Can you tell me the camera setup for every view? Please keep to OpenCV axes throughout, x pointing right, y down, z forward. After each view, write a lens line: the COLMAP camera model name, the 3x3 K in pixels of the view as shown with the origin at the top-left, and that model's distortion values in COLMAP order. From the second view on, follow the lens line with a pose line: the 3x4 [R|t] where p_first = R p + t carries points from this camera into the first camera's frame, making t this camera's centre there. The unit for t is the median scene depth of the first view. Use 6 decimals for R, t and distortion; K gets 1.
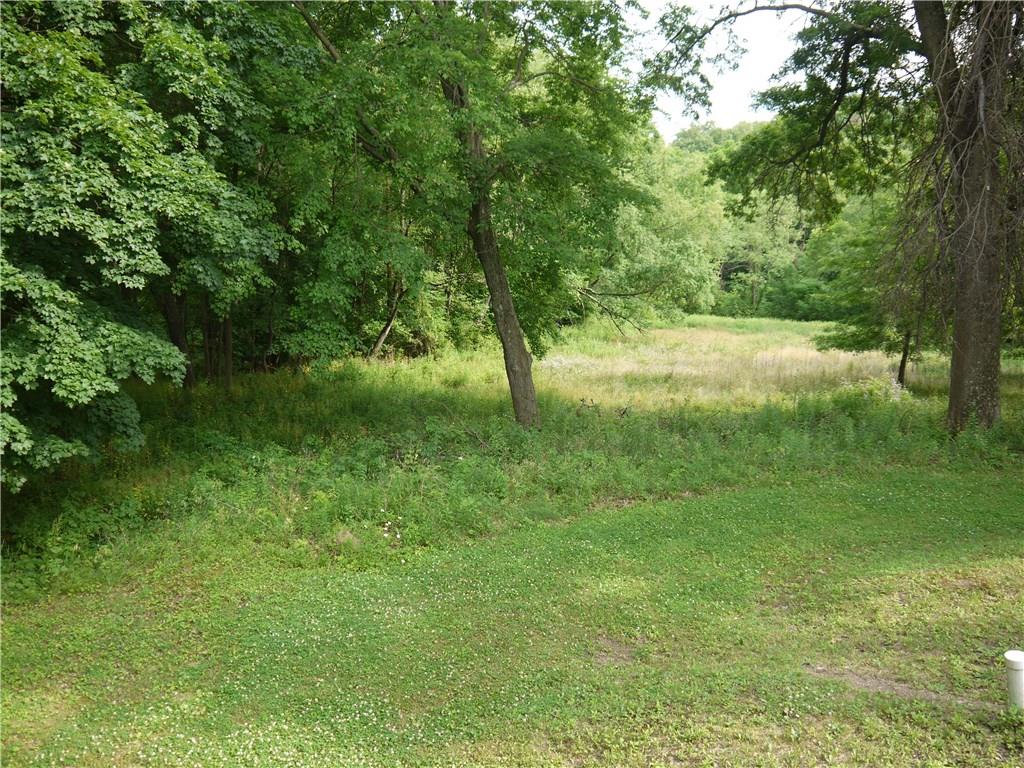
lens RADIAL K [[833.6, 0, 513.8], [0, 833.6, 383.6], [0, 0, 1]] dist [-0.064022, 0.027714]
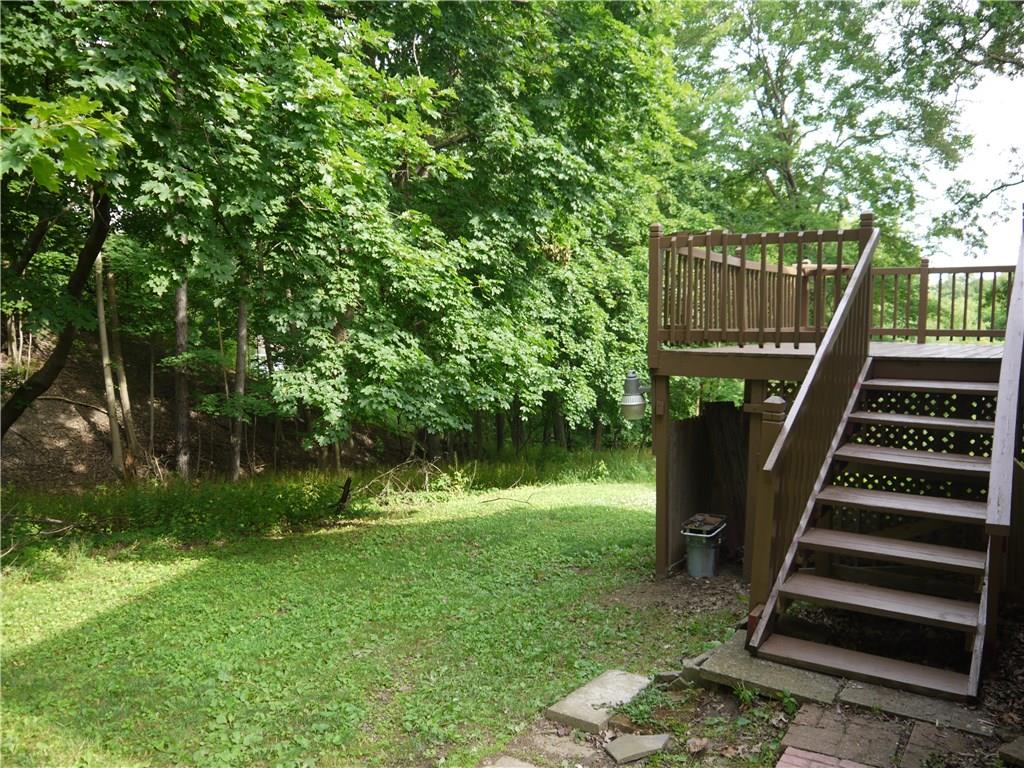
lens RADIAL K [[833.6, 0, 505.4], [0, 833.6, 383.1], [0, 0, 1]] dist [-0.064022, 0.027714]
pose [[0.959044, 0.022692, -0.282347, -0.138955], [-0.072916, 0.982972, -0.168672, 0.168644], [0.273711, 0.182351, 0.944368, -0.452834]]
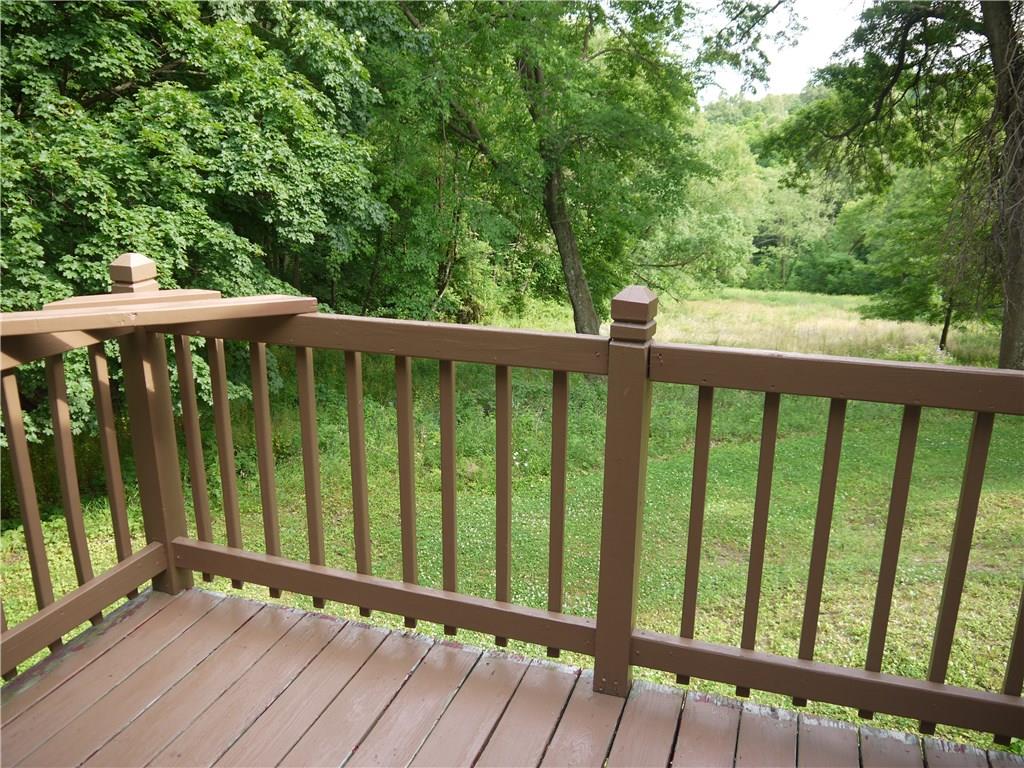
lens RADIAL K [[833.6, 0, 511.0], [0, 833.6, 386.7], [0, 0, 1]] dist [-0.064022, 0.027714]
pose [[0.999602, 0.009320, -0.026615, -0.056907], [-0.008387, 0.999354, 0.034949, 0.015954], [0.026924, -0.034712, 0.999035, -0.061905]]
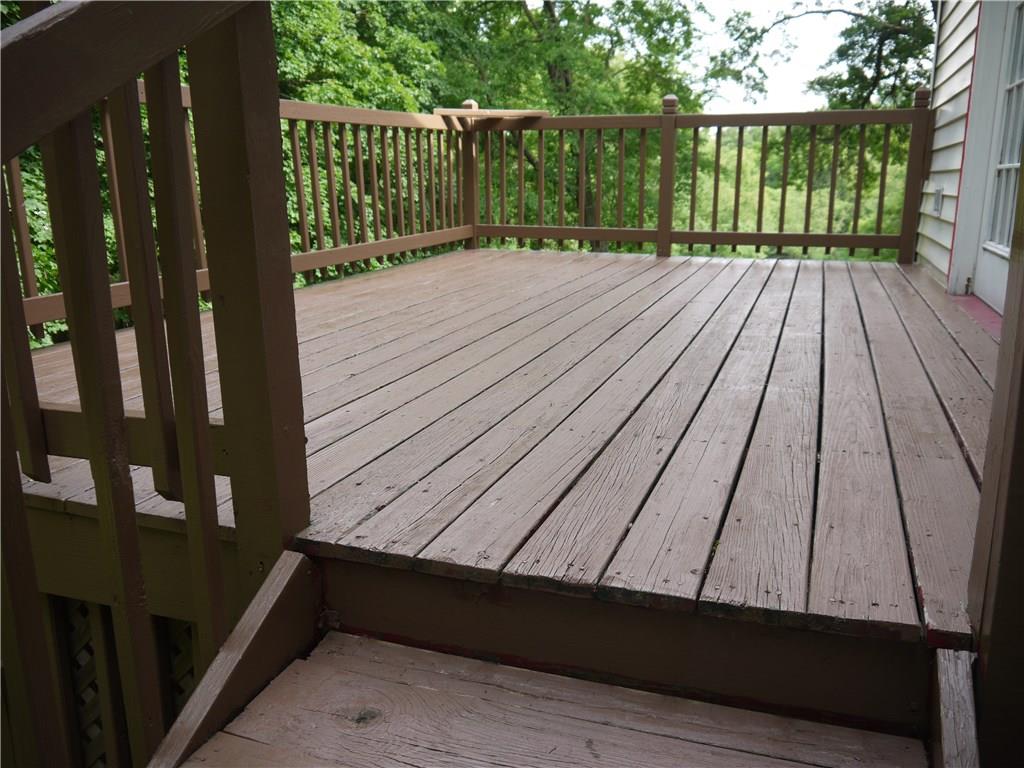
lens RADIAL K [[833.6, 0, 512.0], [0, 833.6, 384.0], [0, 0, 1]] dist [-0.064022, 0.027714]
pose [[0.999040, 0.000252, -0.043800, -0.082310], [-0.000360, 0.999997, -0.002452, 0.093345], [0.043800, 0.002465, 0.999037, -0.220676]]
